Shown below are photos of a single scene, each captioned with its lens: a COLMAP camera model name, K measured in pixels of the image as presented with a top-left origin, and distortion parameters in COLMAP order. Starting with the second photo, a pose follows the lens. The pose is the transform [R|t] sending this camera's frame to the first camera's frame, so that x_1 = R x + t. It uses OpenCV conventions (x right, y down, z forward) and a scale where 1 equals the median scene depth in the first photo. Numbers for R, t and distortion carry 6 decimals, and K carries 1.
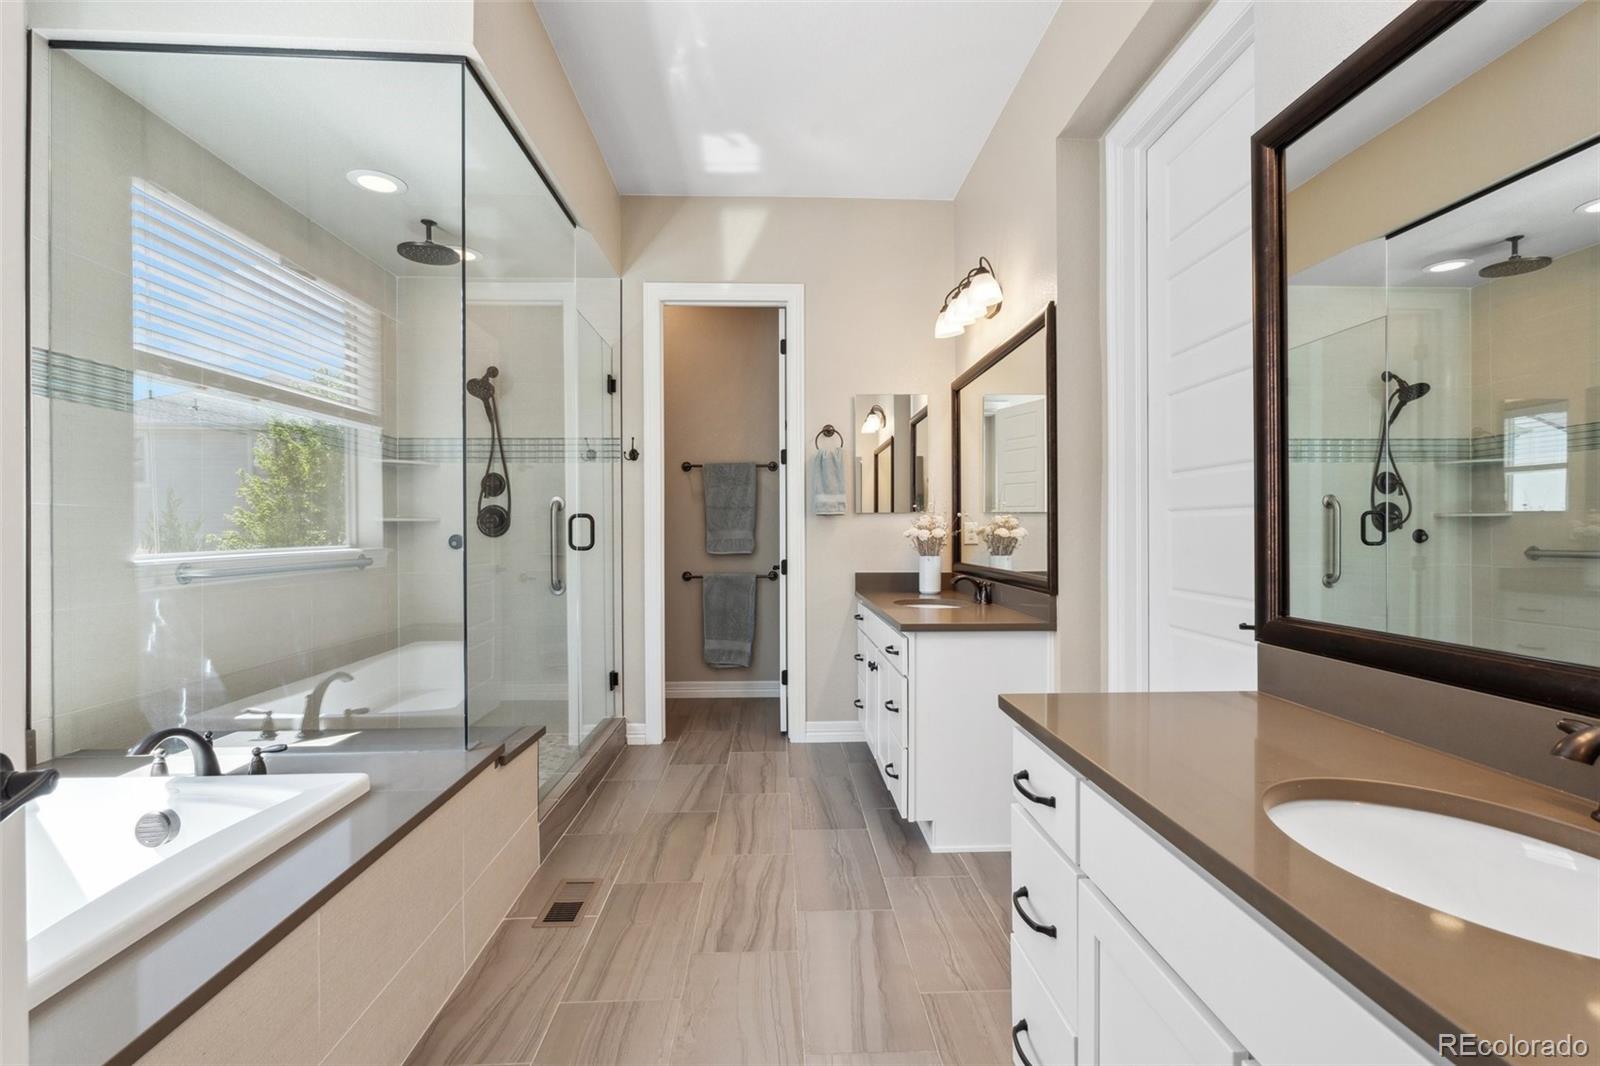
lens RADIAL K [[708.5, 0, 796.6], [0, 708.5, 529.3], [0, 0, 1]] dist [-0.001156, -0.000603]
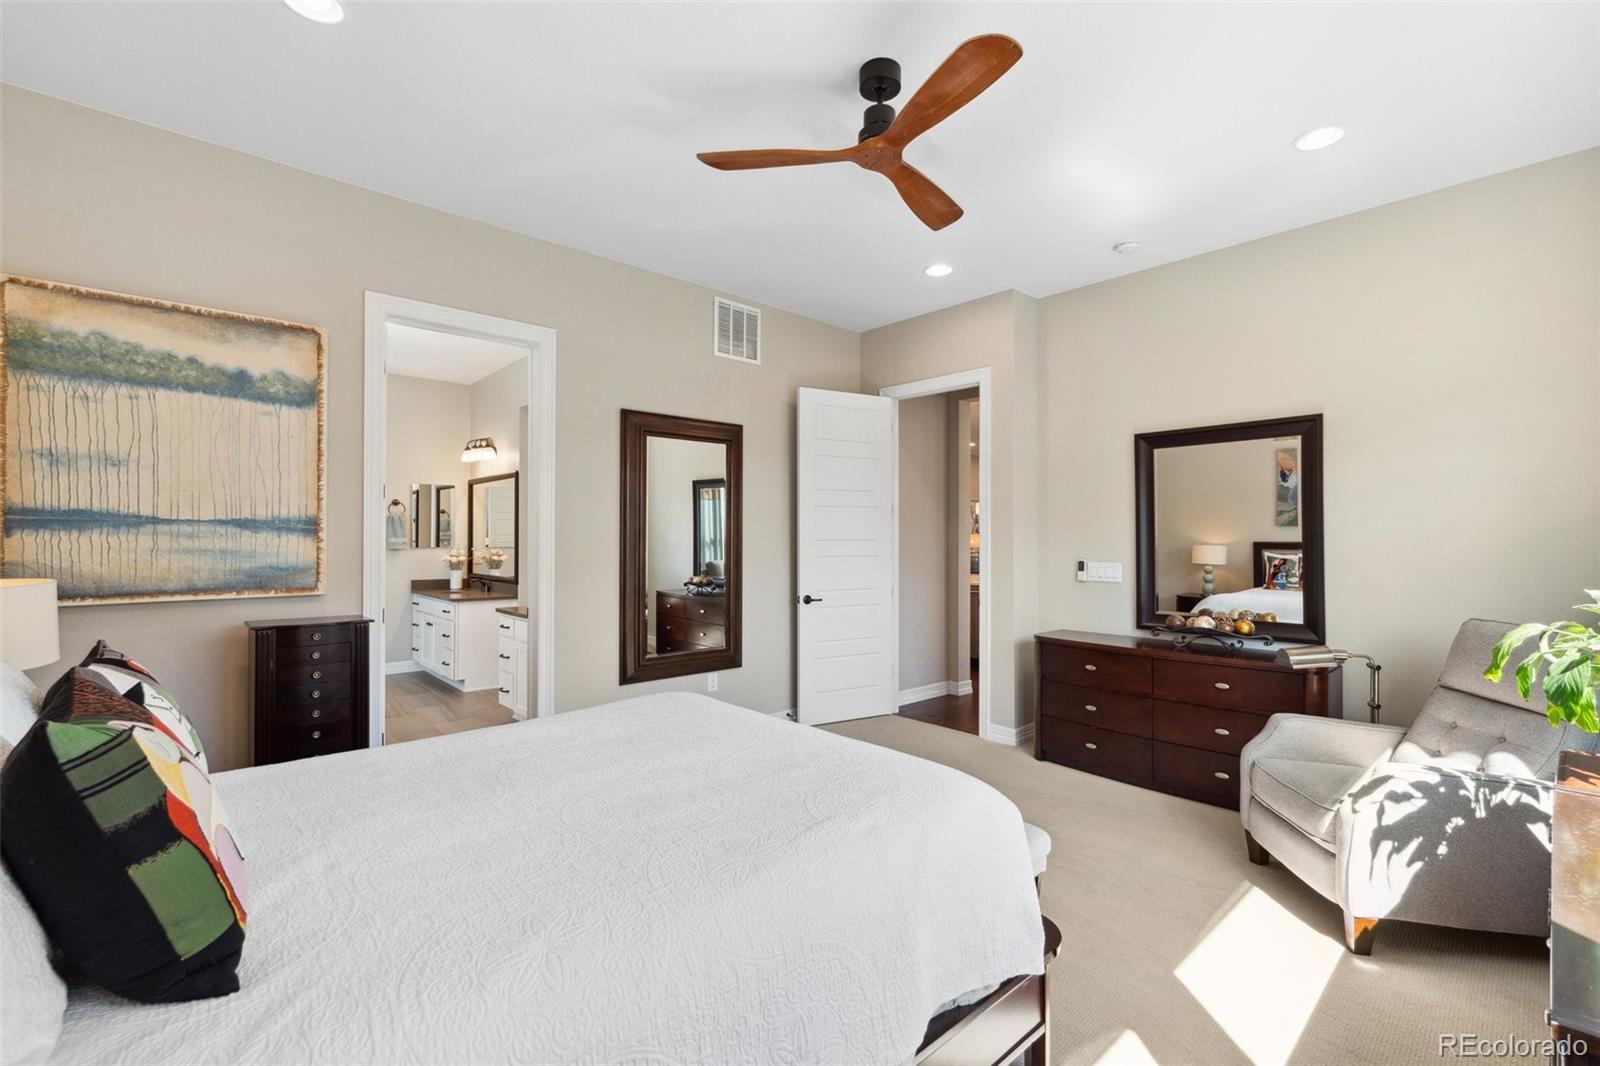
lens RADIAL K [[708.5, 0, 799.3], [0, 708.5, 536.6], [0, 0, 1]] dist [-0.001156, -0.000603]
pose [[0.768184, 0.010971, 0.640135, -0.330996], [-0.006272, 0.999934, -0.009611, -0.041677], [-0.640198, 0.003368, 0.768202, -1.089069]]
